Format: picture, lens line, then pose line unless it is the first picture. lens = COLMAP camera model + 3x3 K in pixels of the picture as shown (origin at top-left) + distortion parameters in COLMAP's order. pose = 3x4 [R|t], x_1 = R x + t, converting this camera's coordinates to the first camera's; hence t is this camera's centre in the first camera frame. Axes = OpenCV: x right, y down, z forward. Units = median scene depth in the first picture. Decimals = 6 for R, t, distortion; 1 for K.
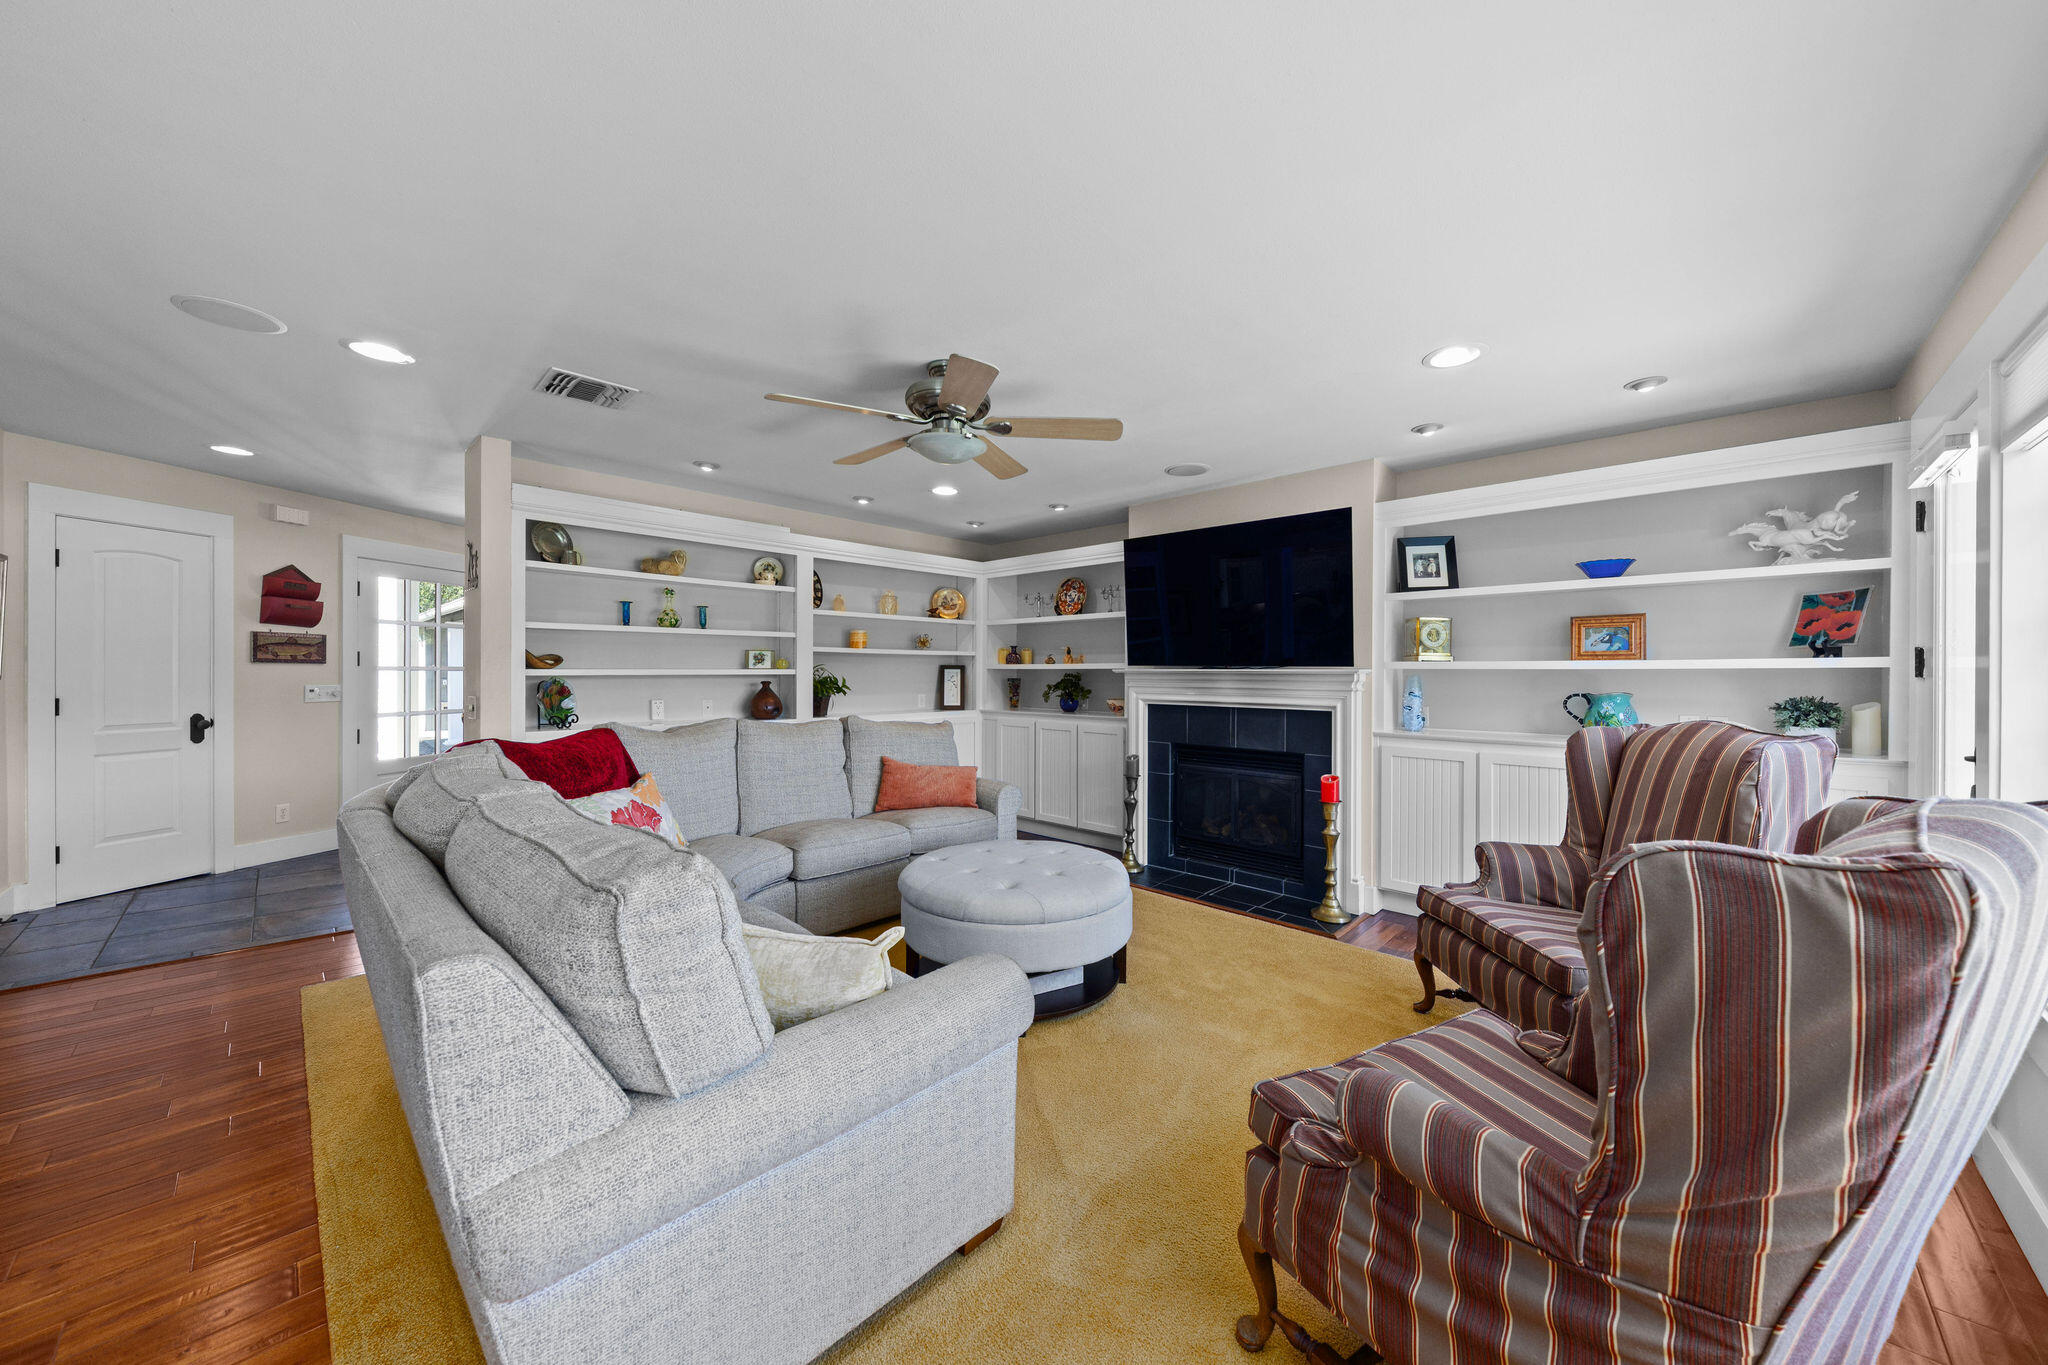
lens RADIAL K [[706.7, 0, 1027.8], [0, 706.7, 671.6], [0, 0, 1]] dist [0.008029, -0.000745]
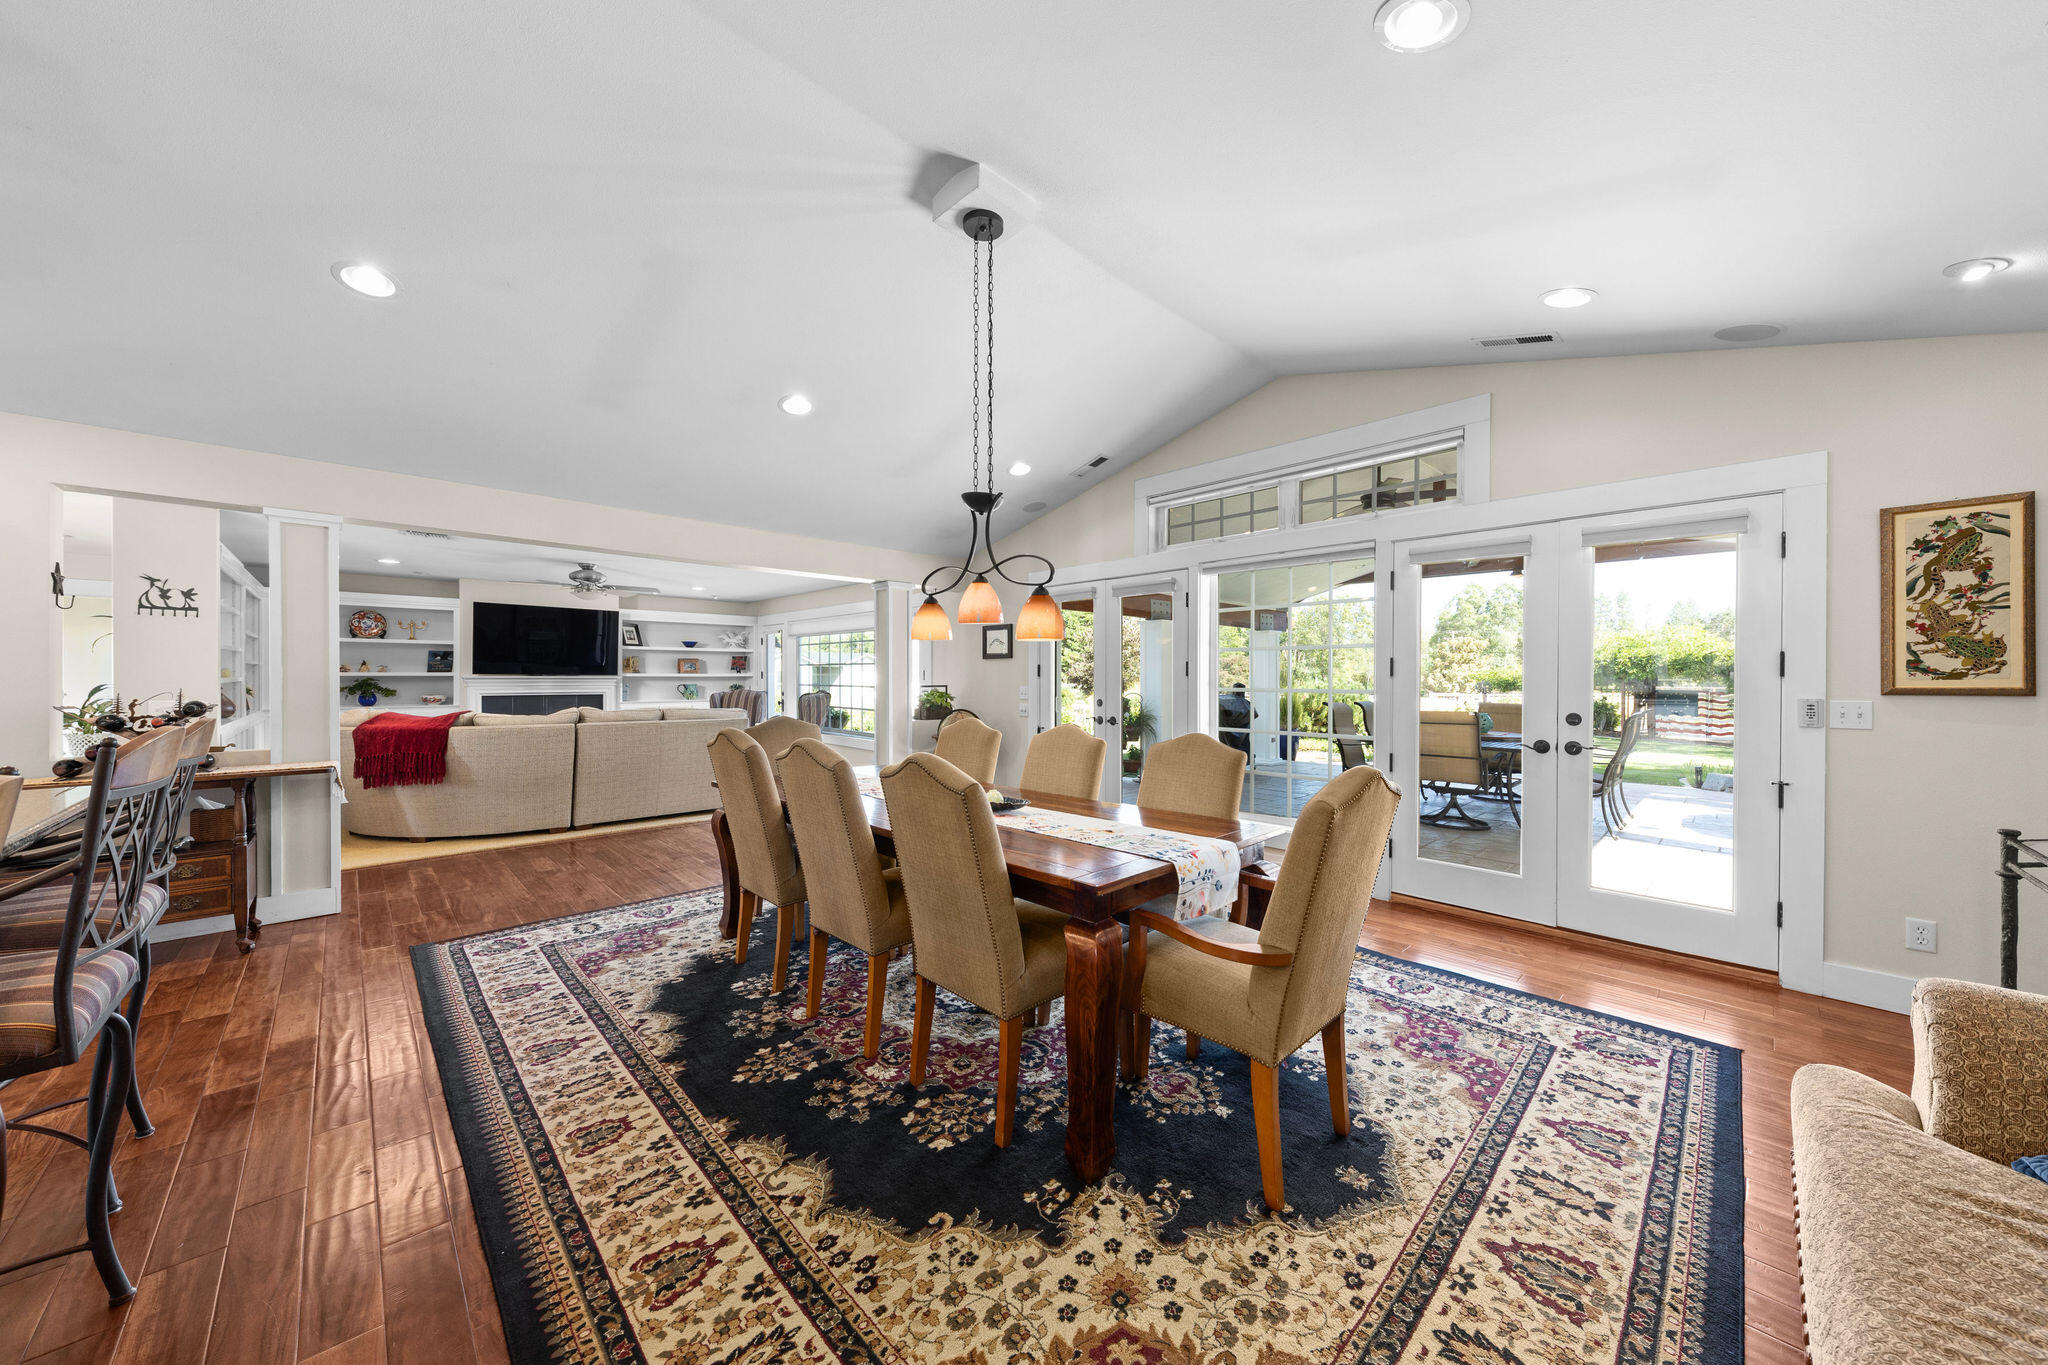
lens RADIAL K [[706.7, 0, 1041.3], [0, 706.7, 679.2], [0, 0, 1]] dist [0.008029, -0.000745]
pose [[0.039863, -0.008321, 0.999171, -1.545261], [-0.001296, 0.999964, 0.008379, -0.012533], [-0.999204, -0.001629, 0.039851, -0.461710]]
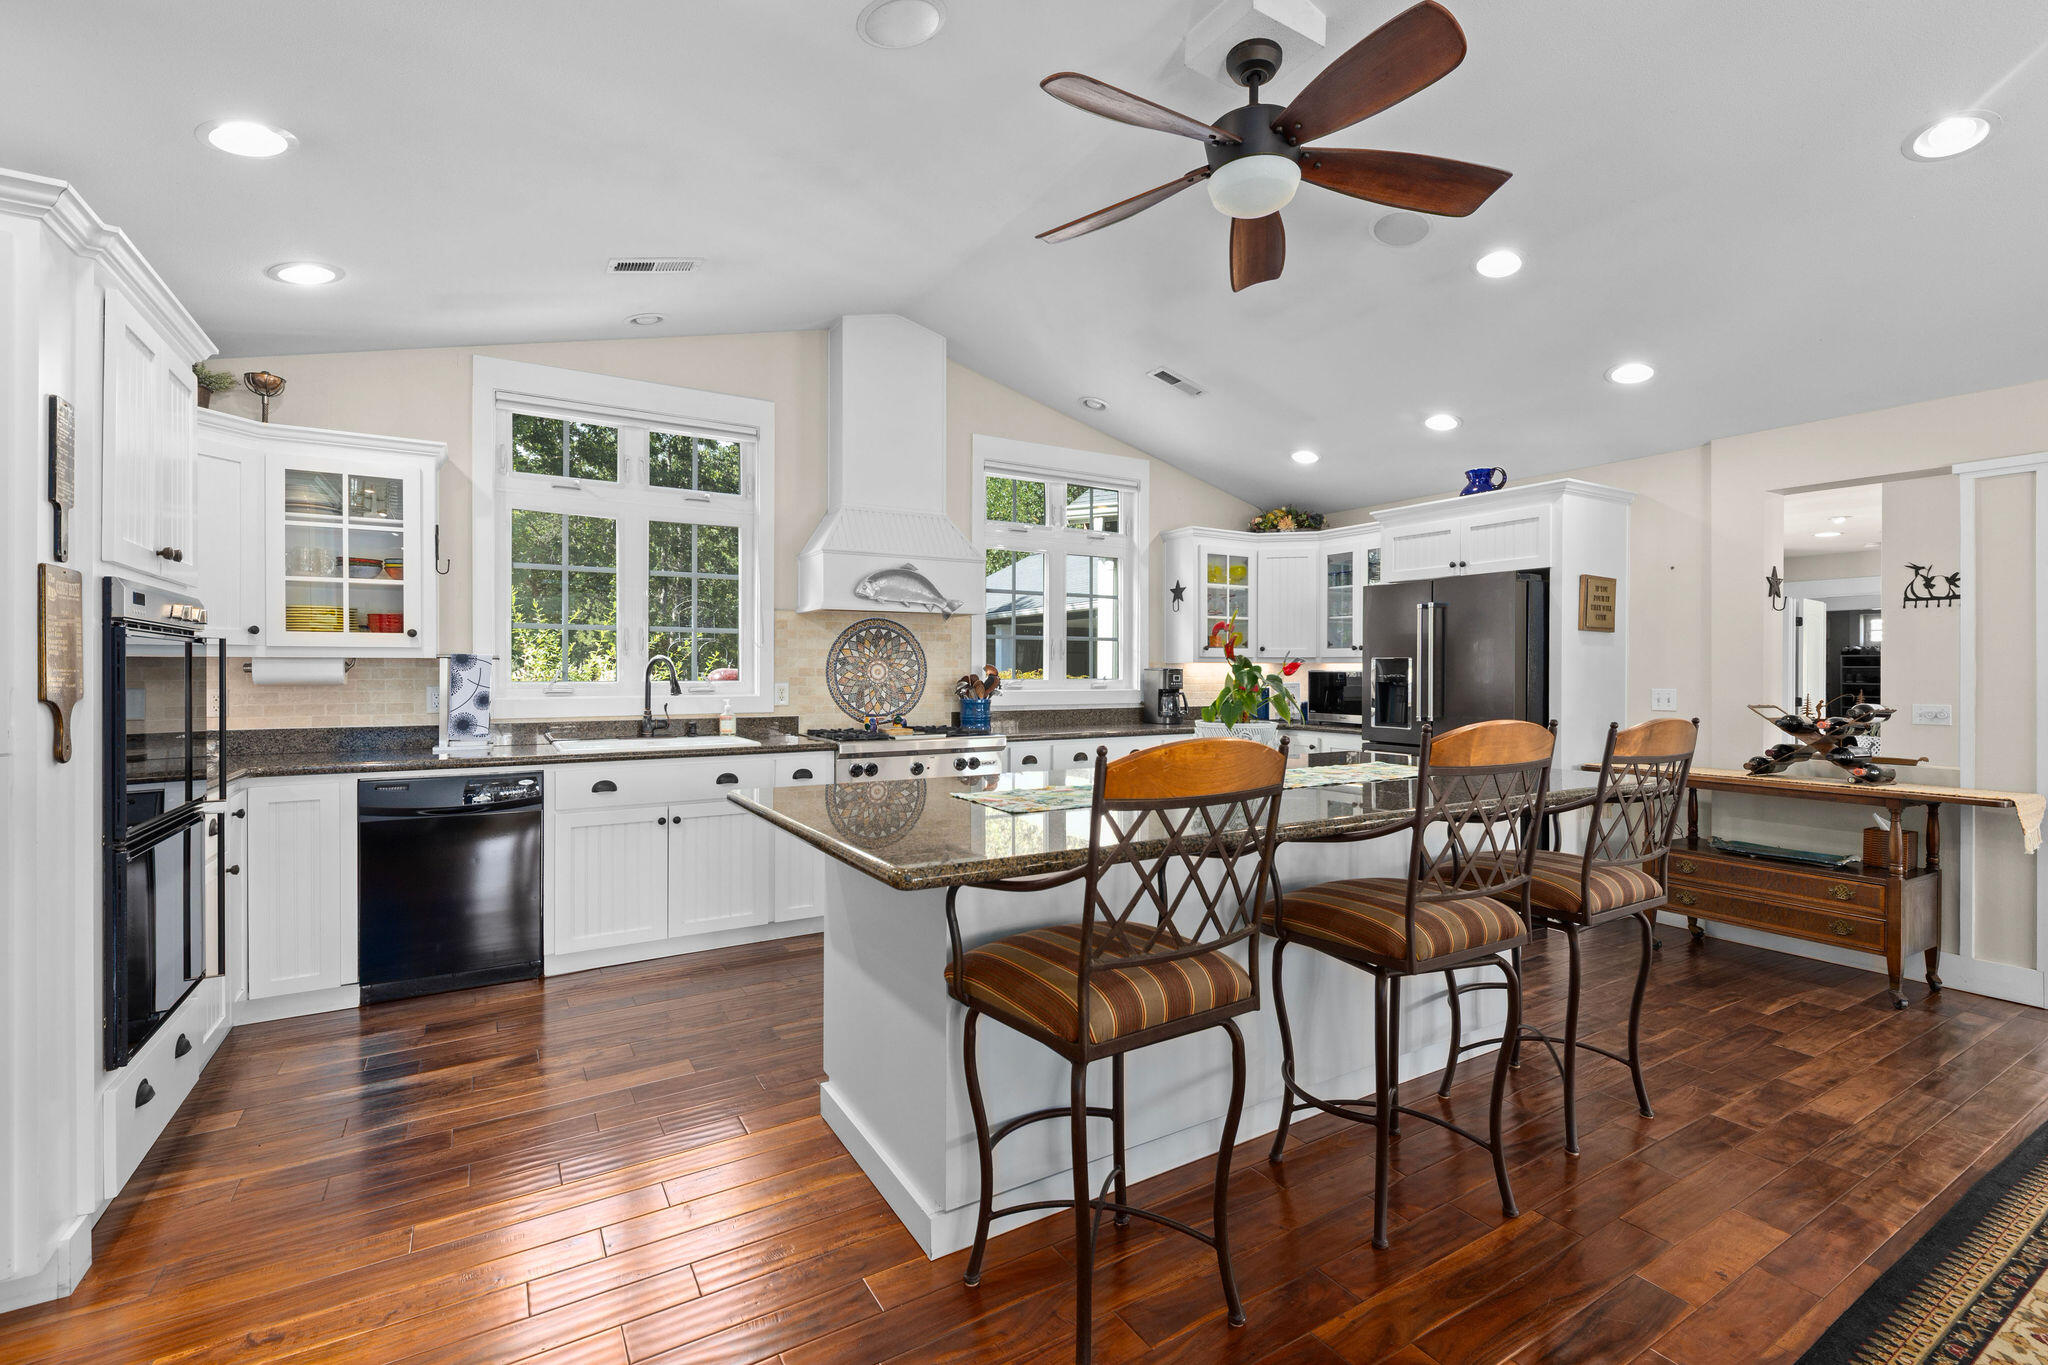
lens RADIAL K [[903.1, 0, 1045.6], [0, 903.1, 665.2], [0, 0, 1]] dist [0.005557, -0.000769]
pose [[0.965733, -0.005578, -0.259479, -1.366275], [0.003181, 0.999948, -0.009656, -0.012602], [0.259520, 0.008499, 0.965700, -0.550726]]
